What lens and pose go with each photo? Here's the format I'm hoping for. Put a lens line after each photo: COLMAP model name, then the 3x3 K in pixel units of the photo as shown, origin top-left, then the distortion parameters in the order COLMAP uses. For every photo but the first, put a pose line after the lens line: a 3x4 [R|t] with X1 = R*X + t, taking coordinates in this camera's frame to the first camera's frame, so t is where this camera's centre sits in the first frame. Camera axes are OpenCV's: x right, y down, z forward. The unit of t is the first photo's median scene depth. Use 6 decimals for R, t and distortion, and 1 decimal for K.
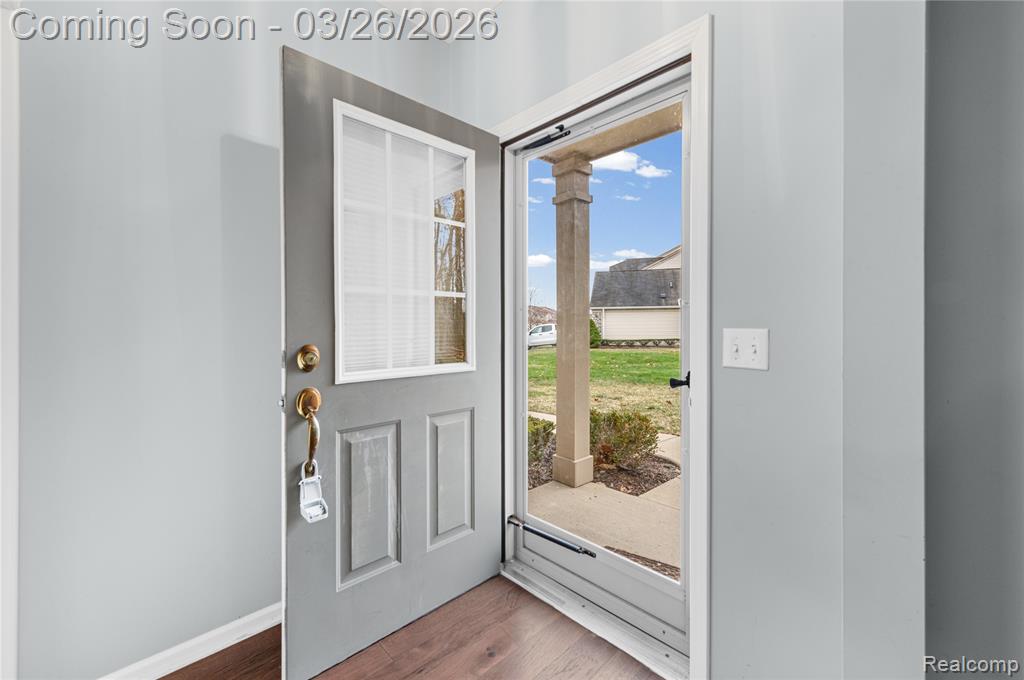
lens RADIAL K [[409.6, 0, 510.6], [0, 409.6, 337.2], [0, 0, 1]] dist [0.010614, -0.000057]
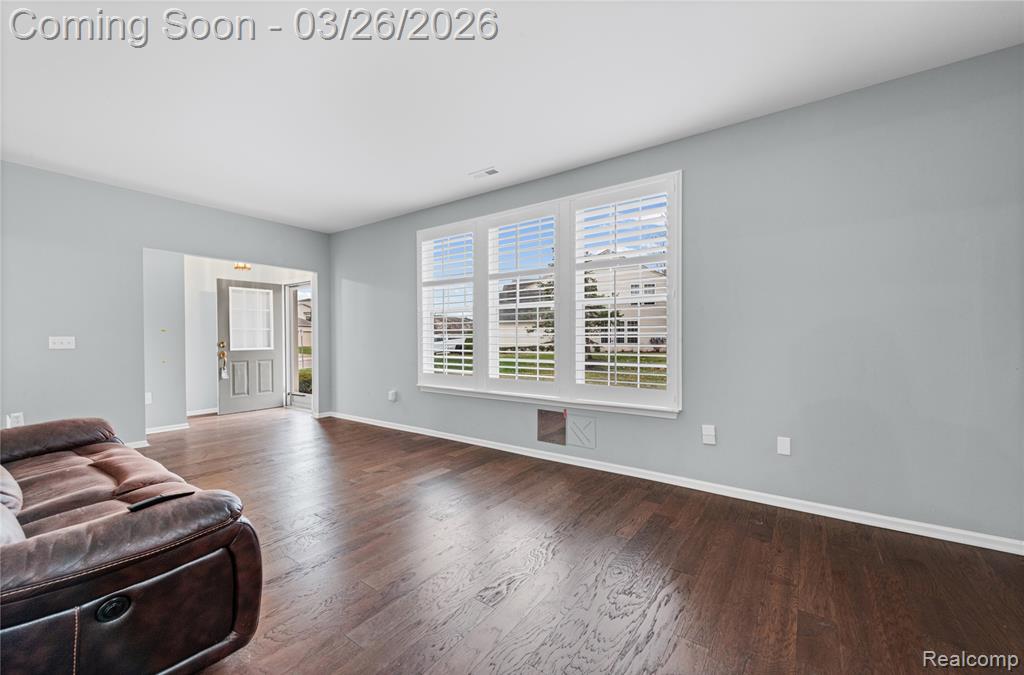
lens RADIAL K [[400.5, 0, 516.1], [0, 400.5, 343.6], [0, 0, 1]] dist [0.001147, -0.000093]
pose [[0.982740, -0.008276, 0.184809, 1.779989], [0.009572, 0.999935, -0.006124, 0.092788], [-0.184746, 0.007787, 0.982755, -3.763240]]
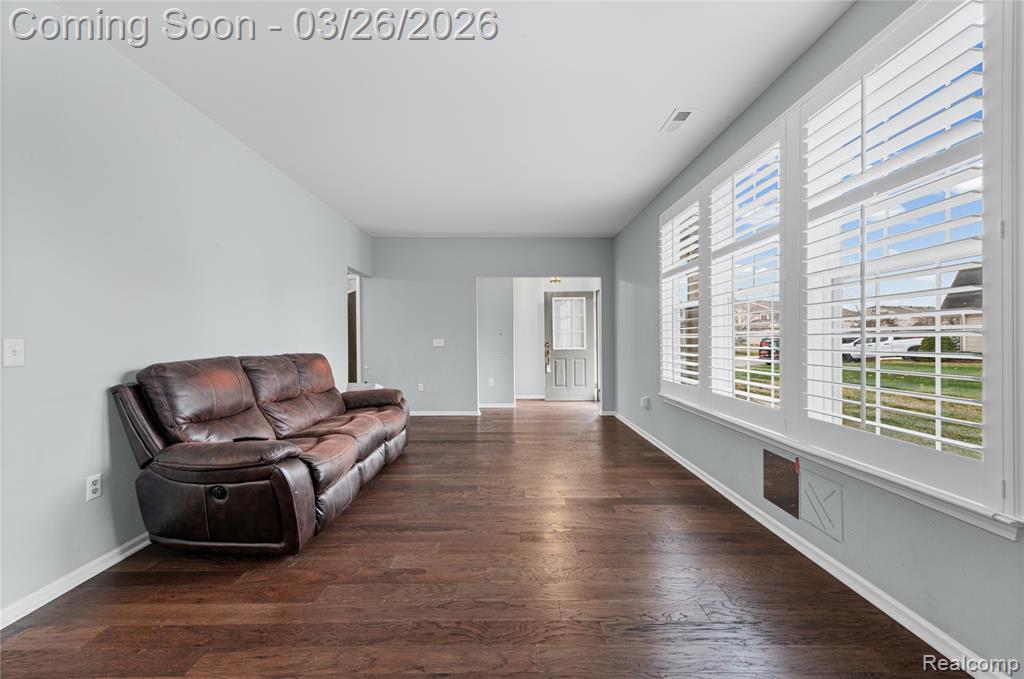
lens RADIAL K [[405.0, 0, 512.0], [0, 405.0, 339.5], [0, 0, 1]] dist [0.030271, 0.000052]
pose [[0.720981, -0.009319, -0.692893, 2.853141], [-0.006204, 0.999783, -0.019902, 0.088554], [0.692928, 0.018647, 0.720766, -3.189939]]
